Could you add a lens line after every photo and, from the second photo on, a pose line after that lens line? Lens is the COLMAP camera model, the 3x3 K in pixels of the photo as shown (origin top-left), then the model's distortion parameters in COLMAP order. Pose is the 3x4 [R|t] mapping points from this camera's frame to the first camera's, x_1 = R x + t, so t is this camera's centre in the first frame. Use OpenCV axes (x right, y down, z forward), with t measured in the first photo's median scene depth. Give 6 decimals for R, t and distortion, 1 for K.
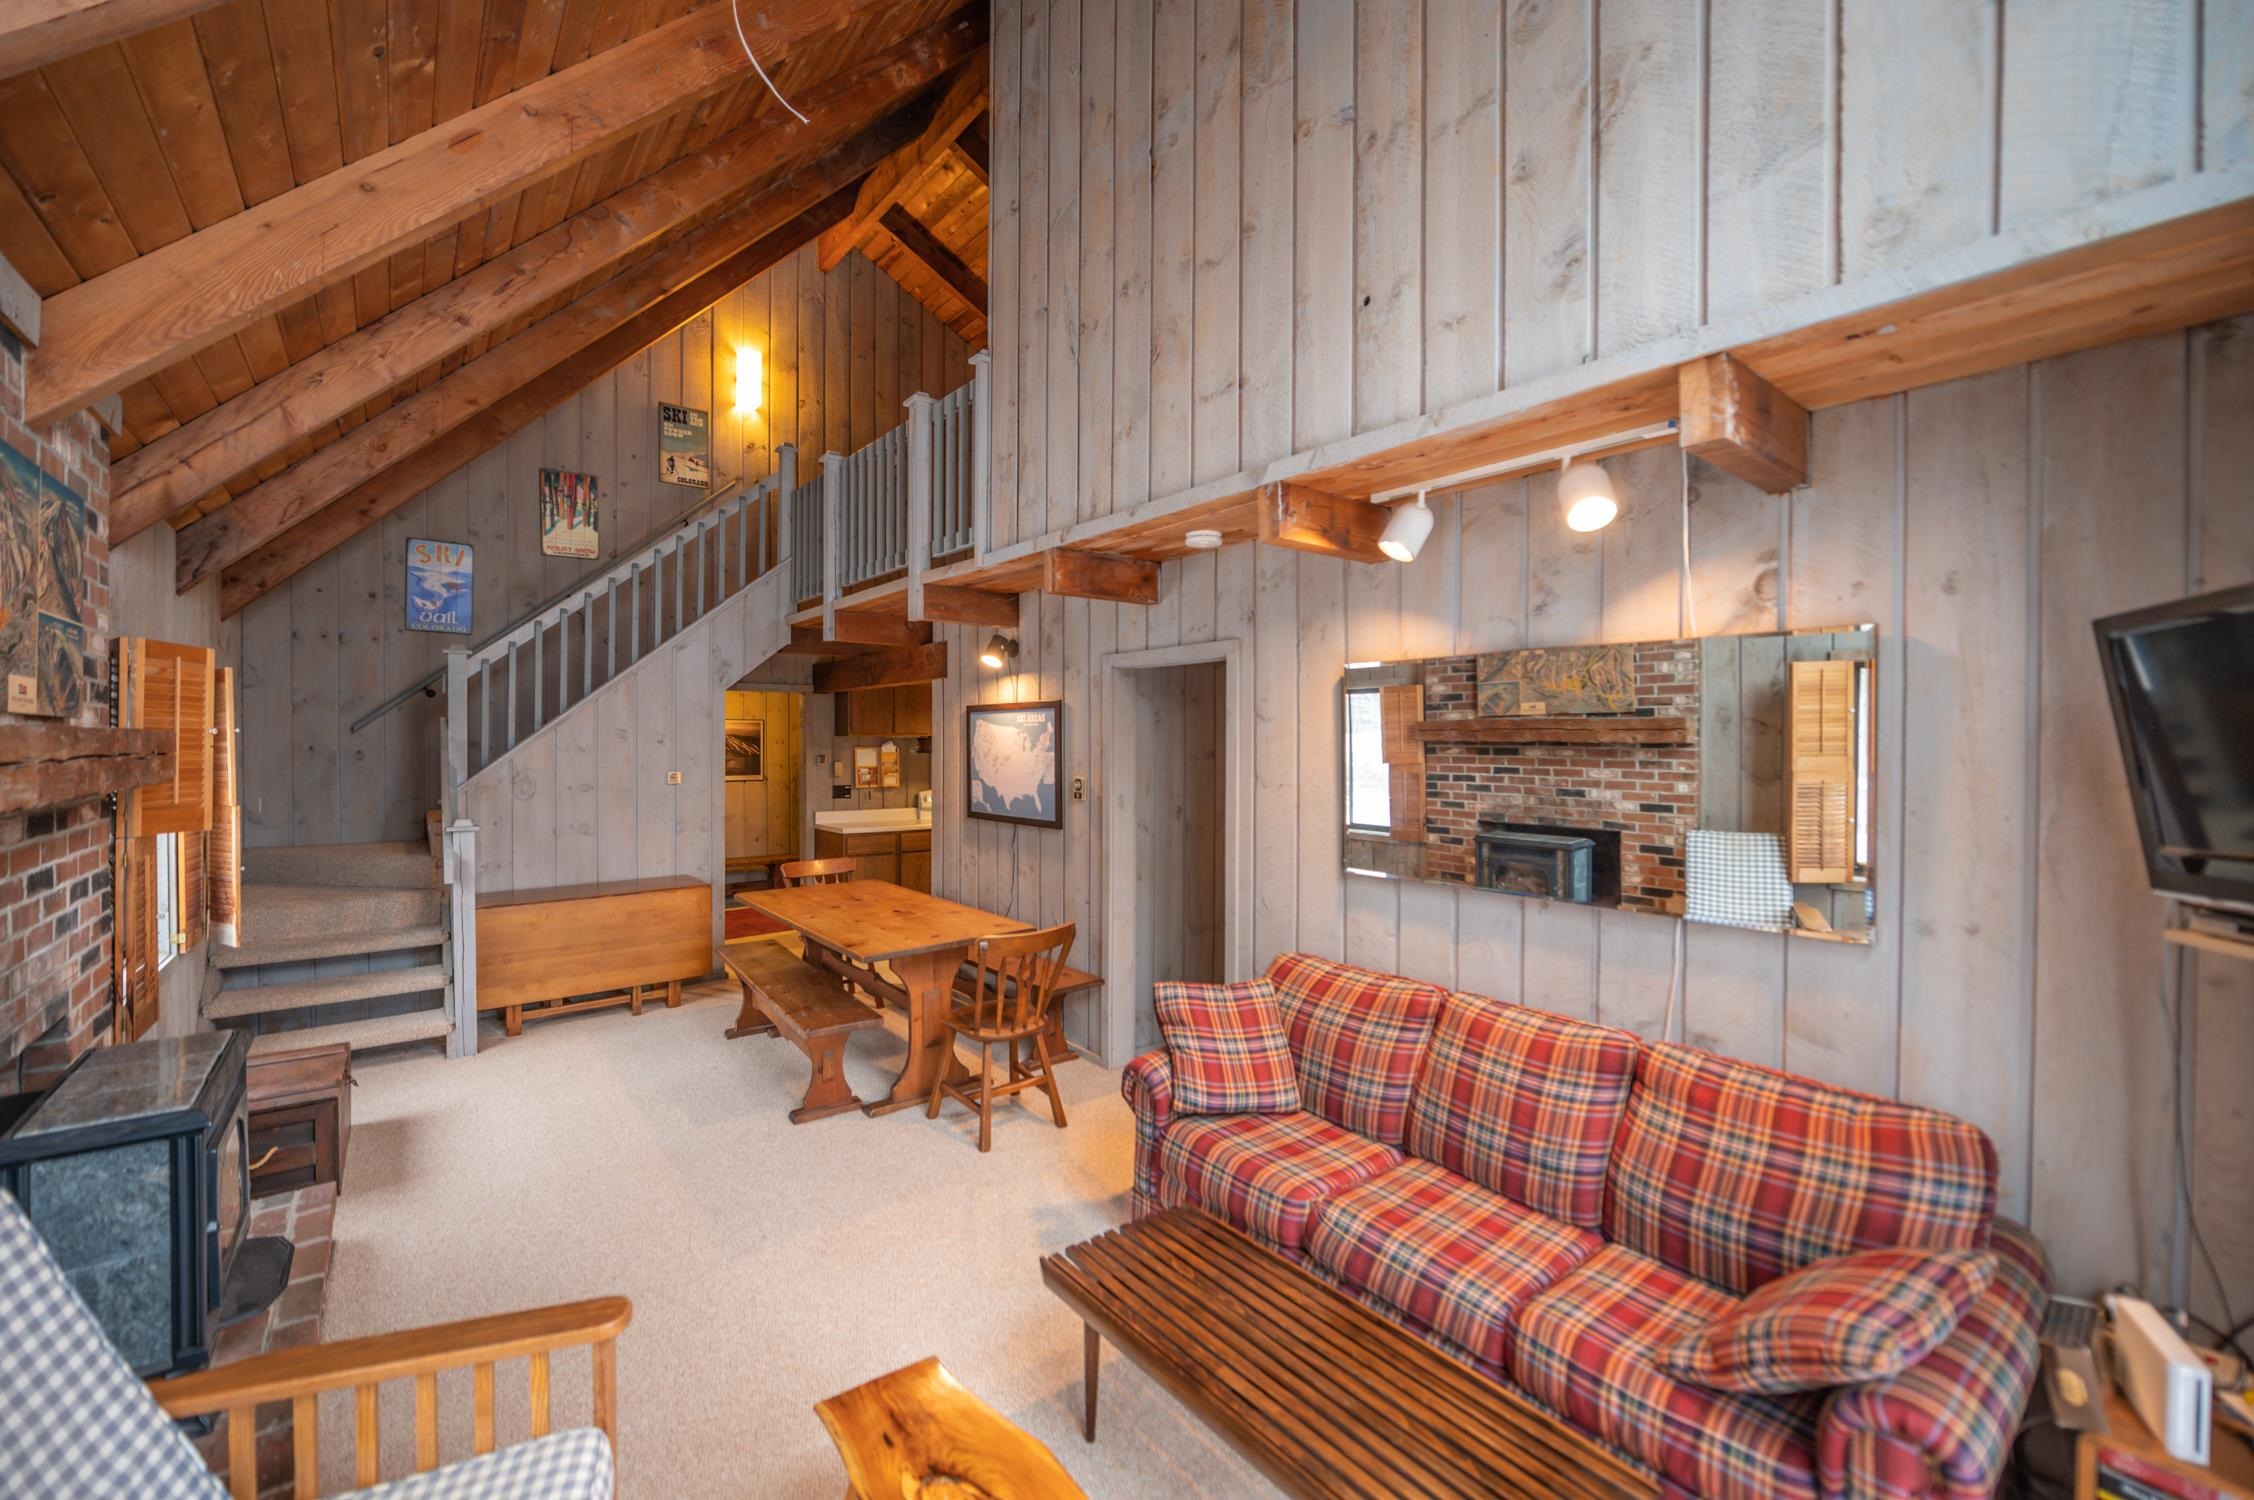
lens RADIAL K [[896.4, 0, 1119.1], [0, 896.4, 750.1], [0, 0, 1]] dist [-0.008533, -0.000580]
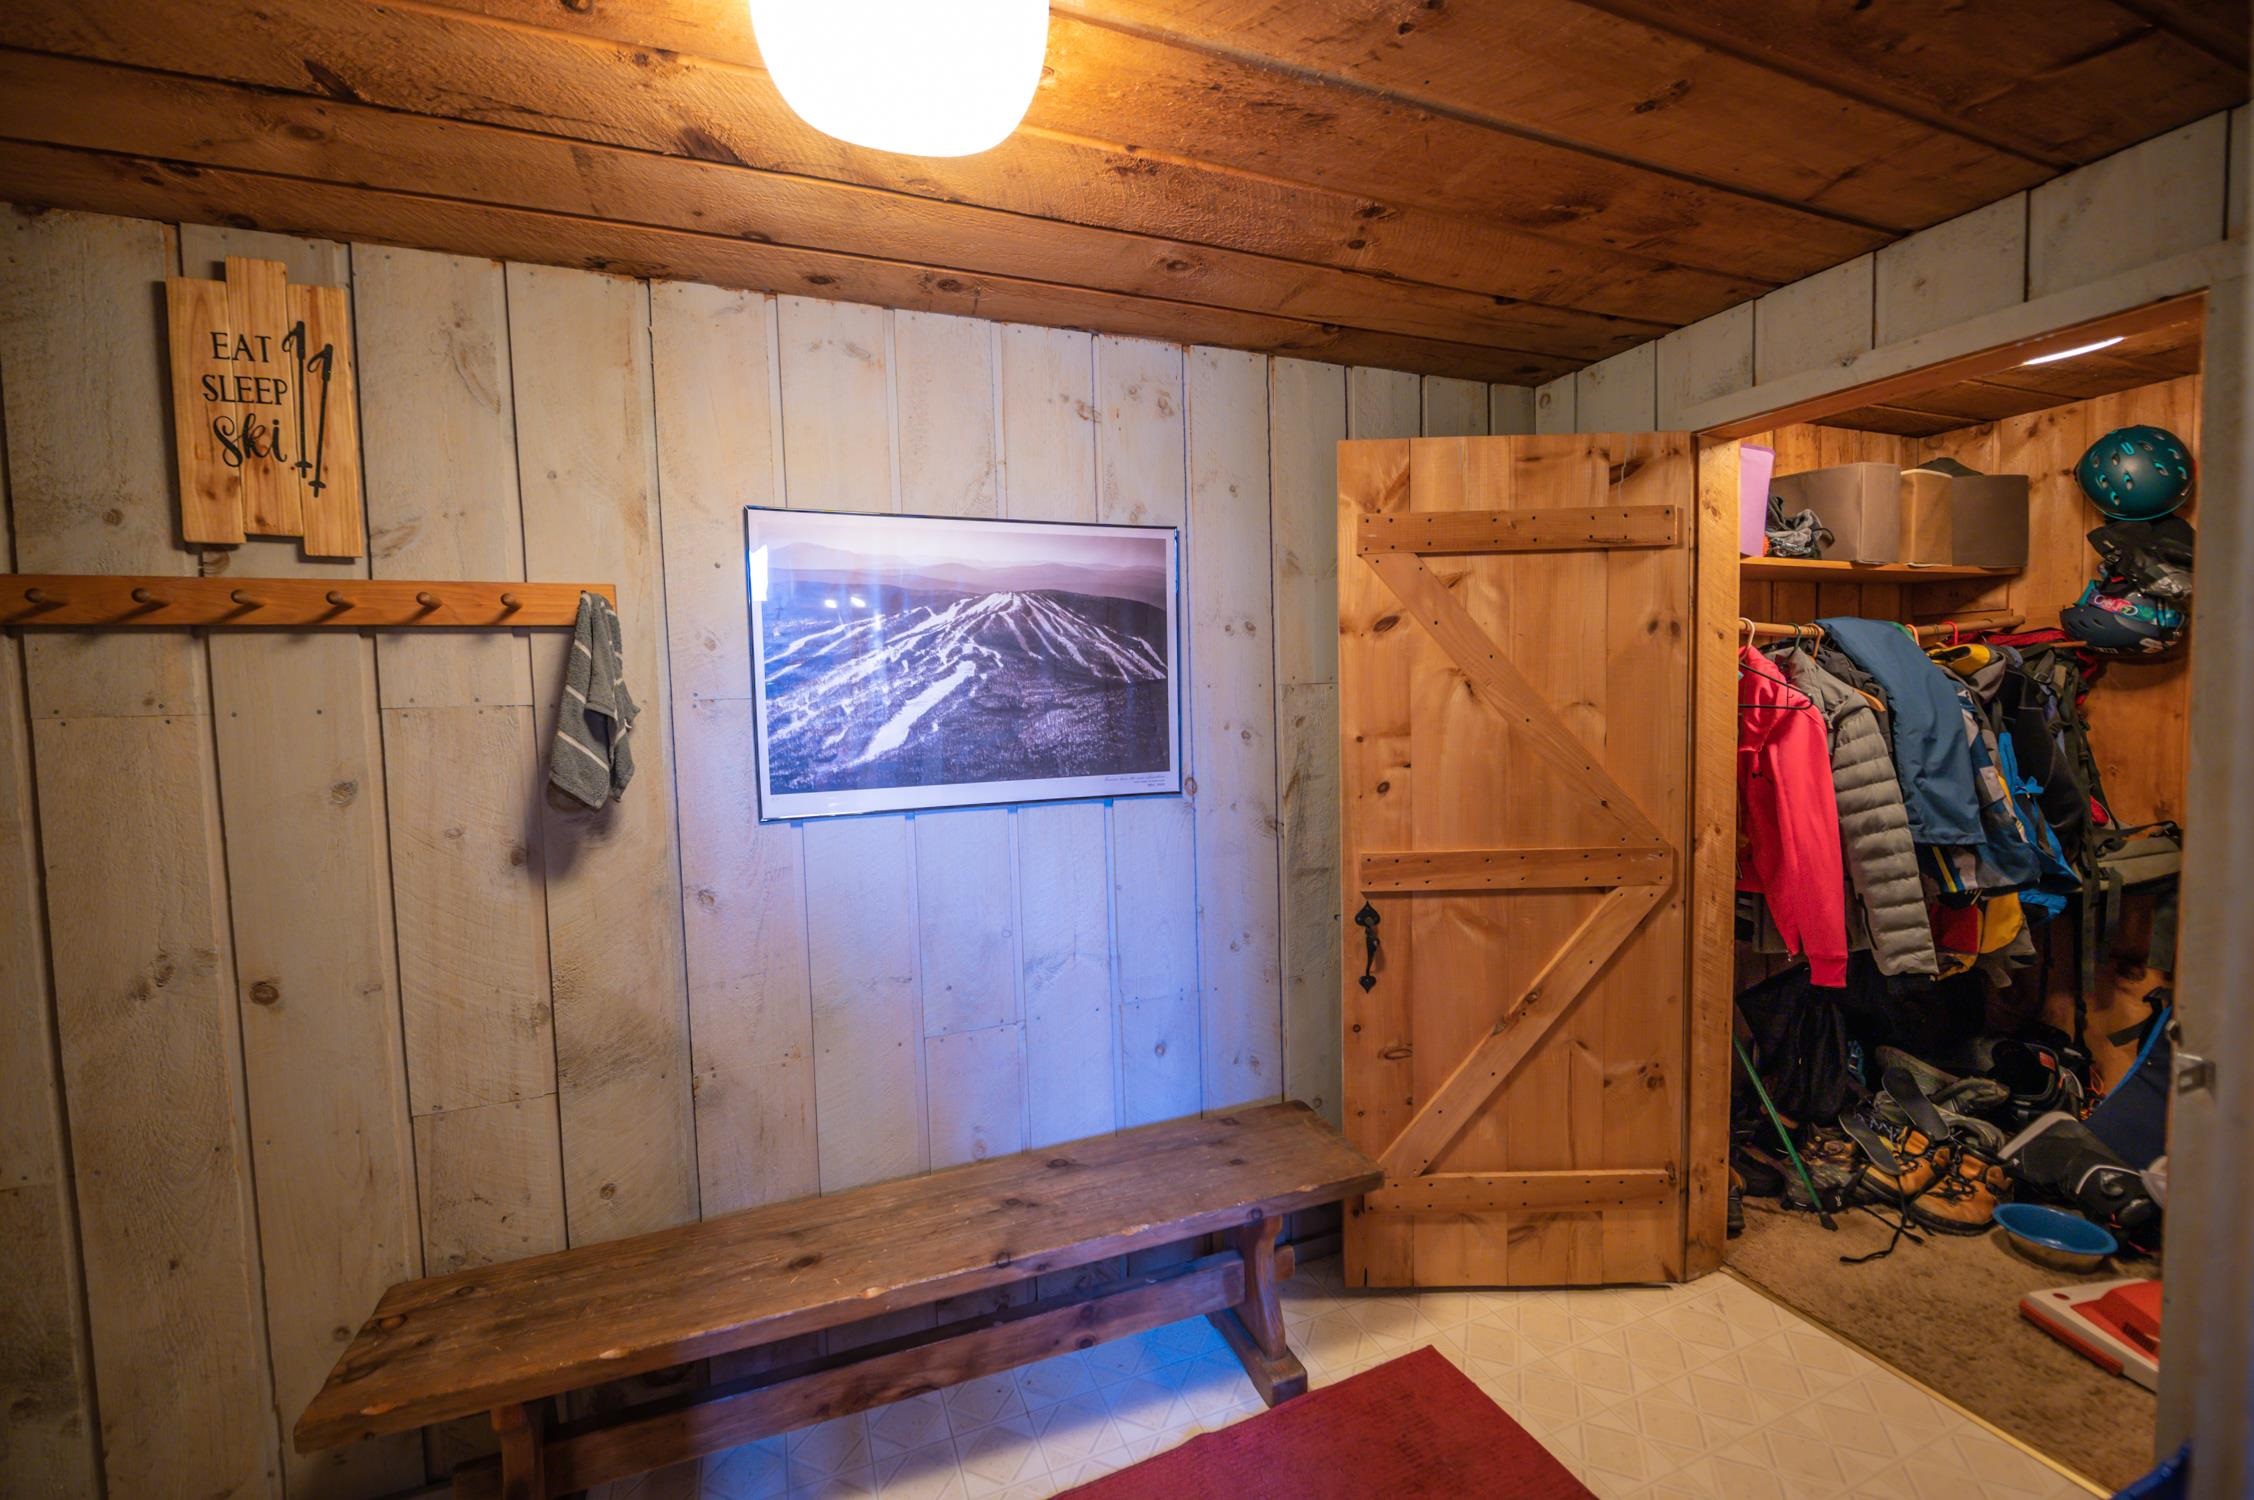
lens RADIAL K [[896.4, 0, 1114.9], [0, 896.4, 751.5], [0, 0, 1]] dist [-0.008533, -0.000580]
pose [[0.955415, -0.008267, -0.295150, -0.624515], [0.022320, 0.998770, 0.044278, 0.022167], [0.294421, -0.048891, 0.954424, 1.402486]]
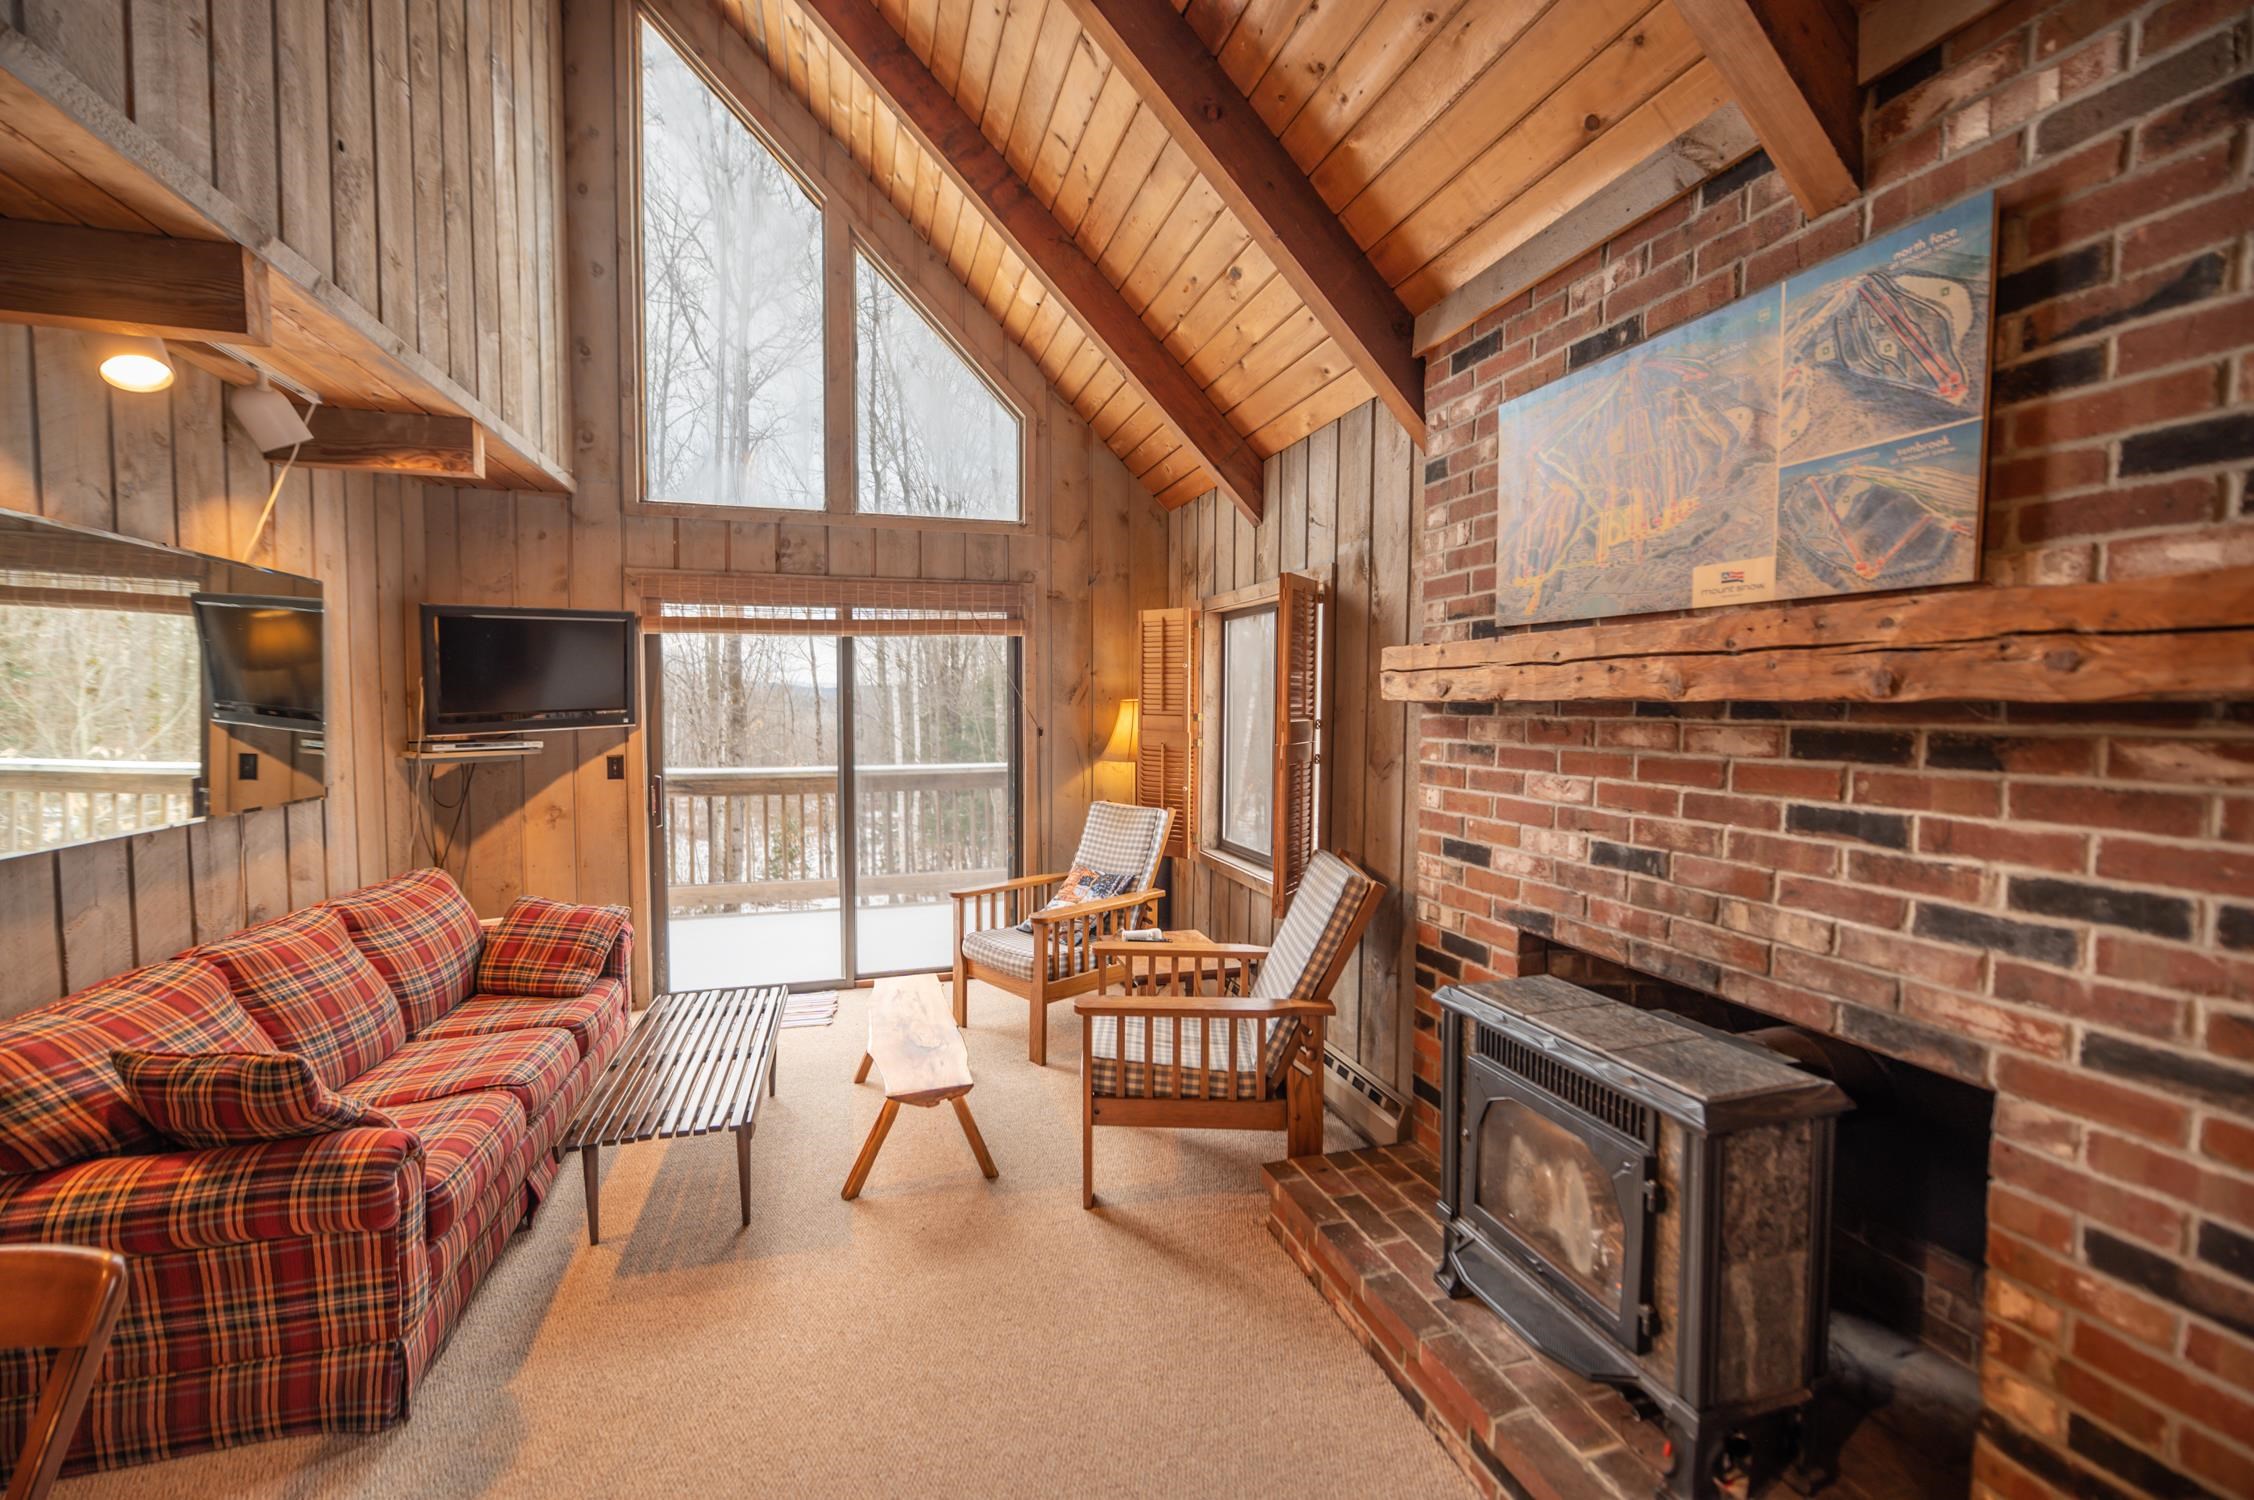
lens RADIAL K [[896.4, 0, 1111.3], [0, 896.4, 746.7], [0, 0, 1]] dist [-0.008533, -0.000580]
pose [[-0.924630, -0.025294, 0.380026, -0.388866], [-0.001971, 0.998097, 0.061636, 0.016870], [-0.380862, 0.056242, -0.922920, 0.781253]]
